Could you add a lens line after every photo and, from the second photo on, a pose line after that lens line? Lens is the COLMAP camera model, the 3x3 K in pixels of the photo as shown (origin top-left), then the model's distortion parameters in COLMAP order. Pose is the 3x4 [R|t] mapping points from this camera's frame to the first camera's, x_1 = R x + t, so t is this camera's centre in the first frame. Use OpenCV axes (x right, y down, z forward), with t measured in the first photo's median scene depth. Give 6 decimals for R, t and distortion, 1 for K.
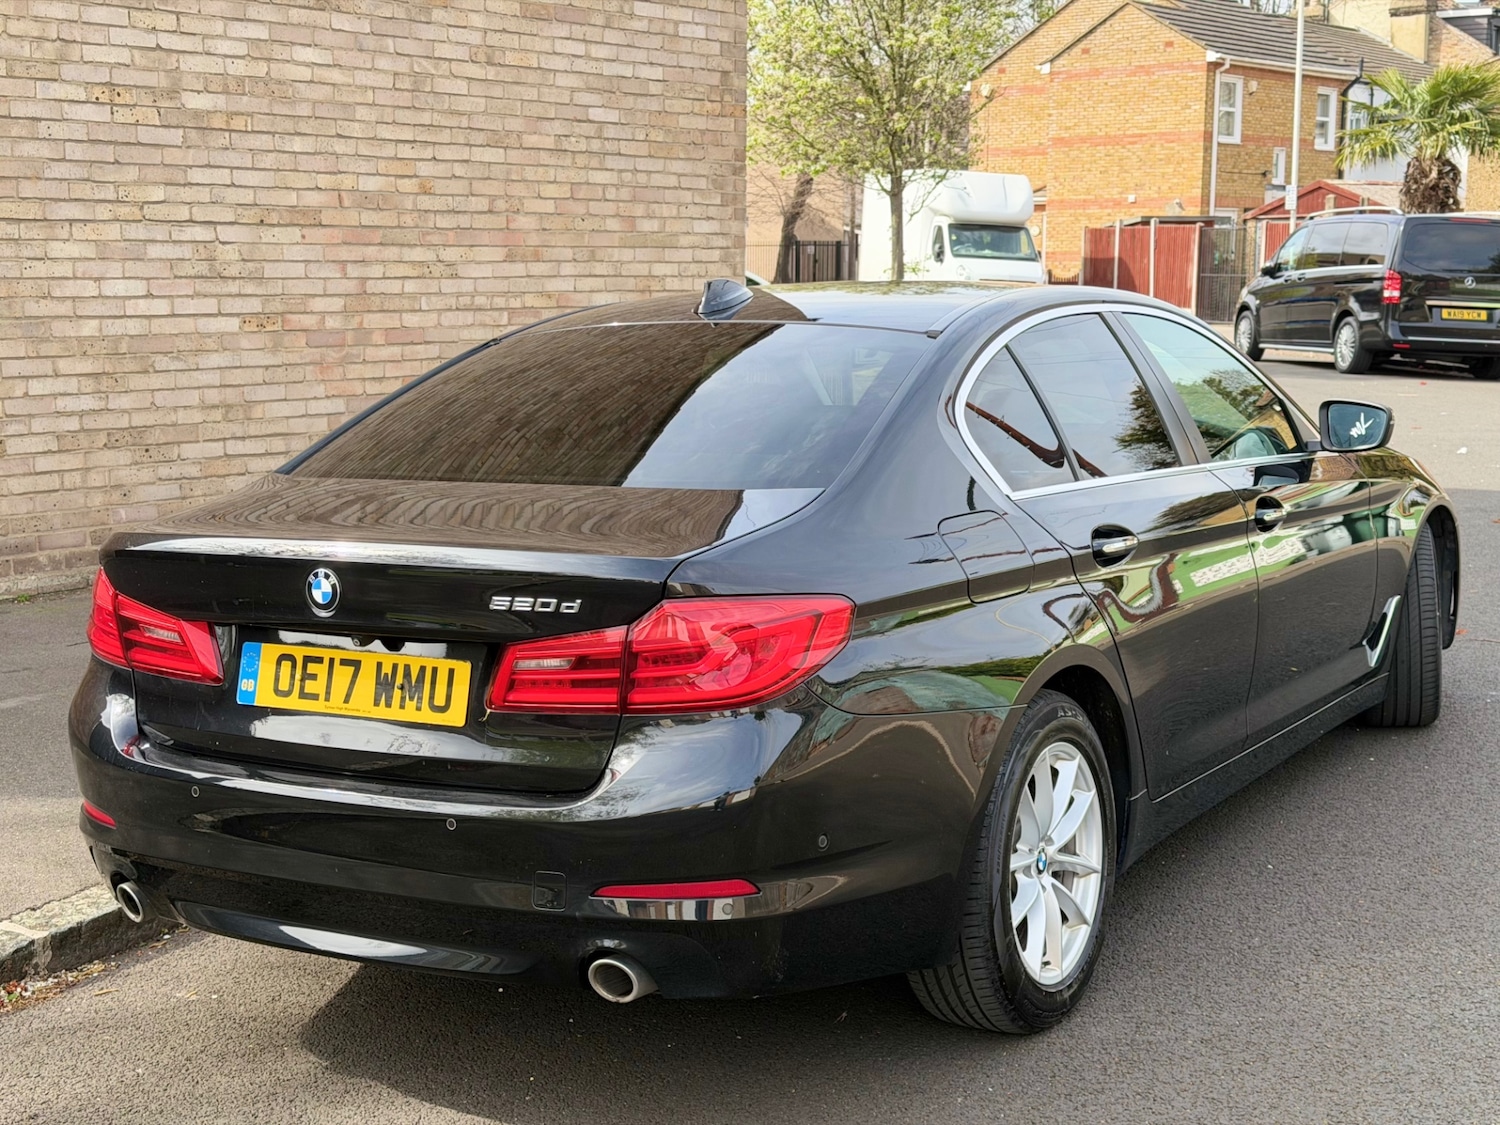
lens RADIAL K [[2076.4, 0, 741.6], [0, 2076.4, 574.0], [0, 0, 1]] dist [0.127106, 0.000000]
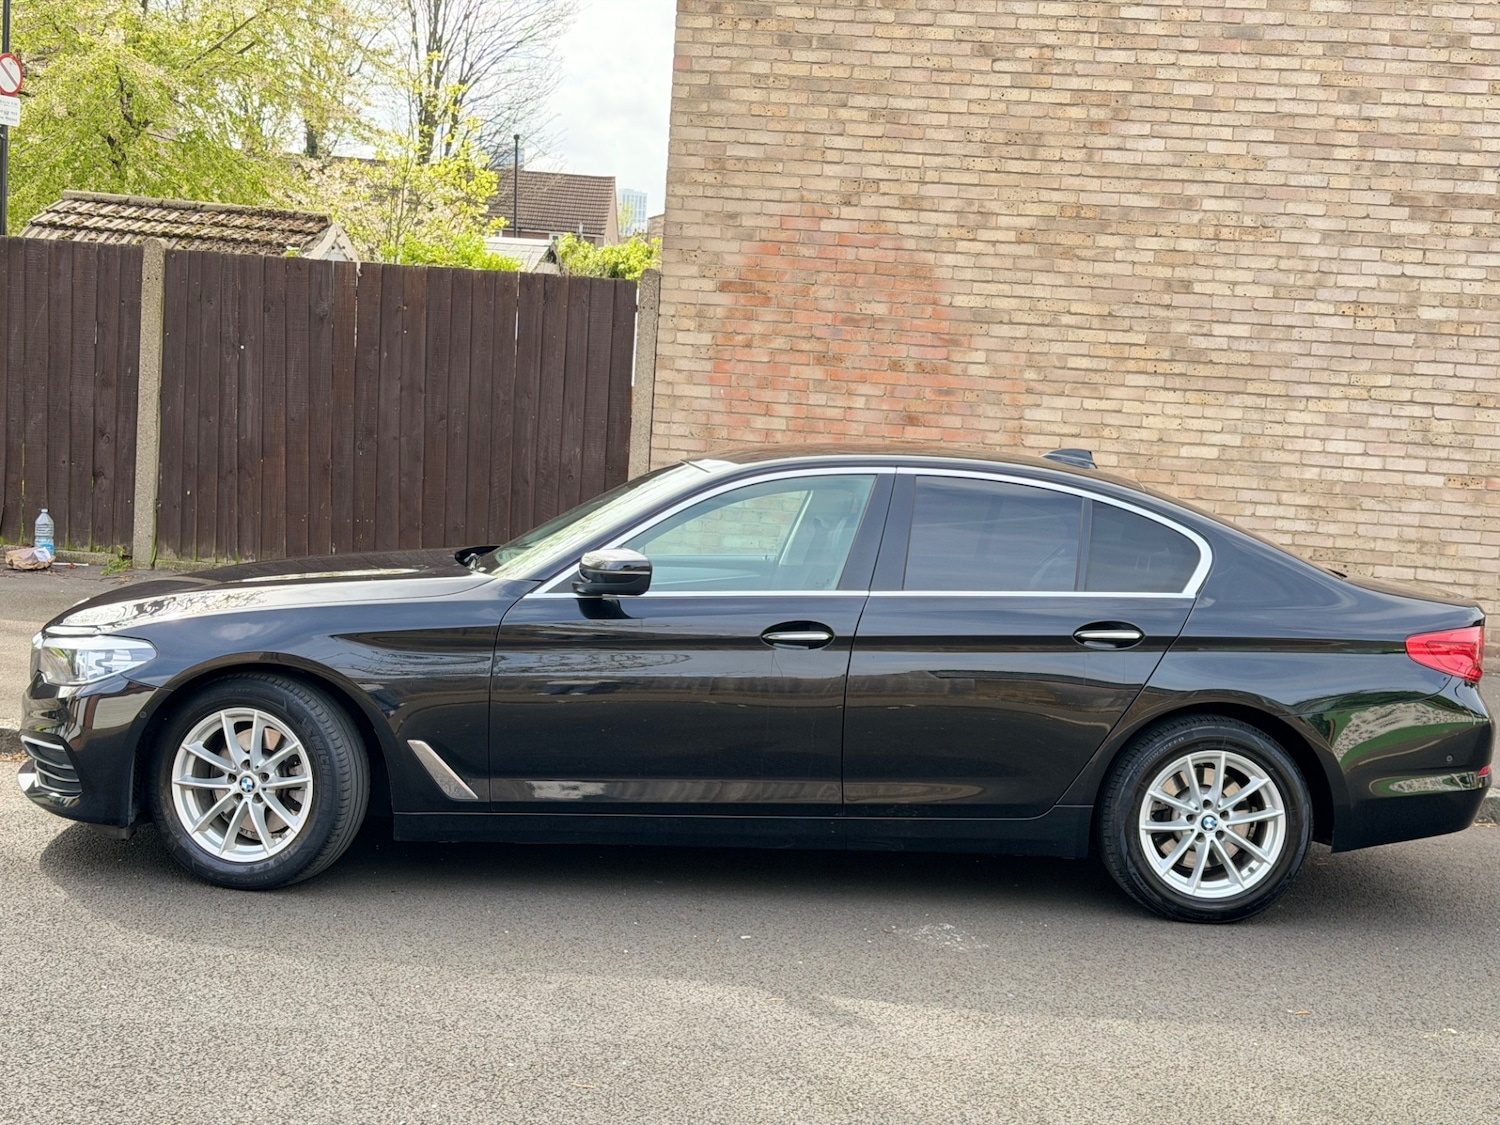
lens RADIAL K [[2076.4, 0, 741.9], [0, 2076.4, 571.9], [0, 0, 1]] dist [0.127106, 0.000000]
pose [[0.579389, 0.128969, -0.804783, 0.588577], [-0.186224, 0.982230, 0.023336, -0.014539], [0.793492, 0.136349, 0.593110, -0.113281]]
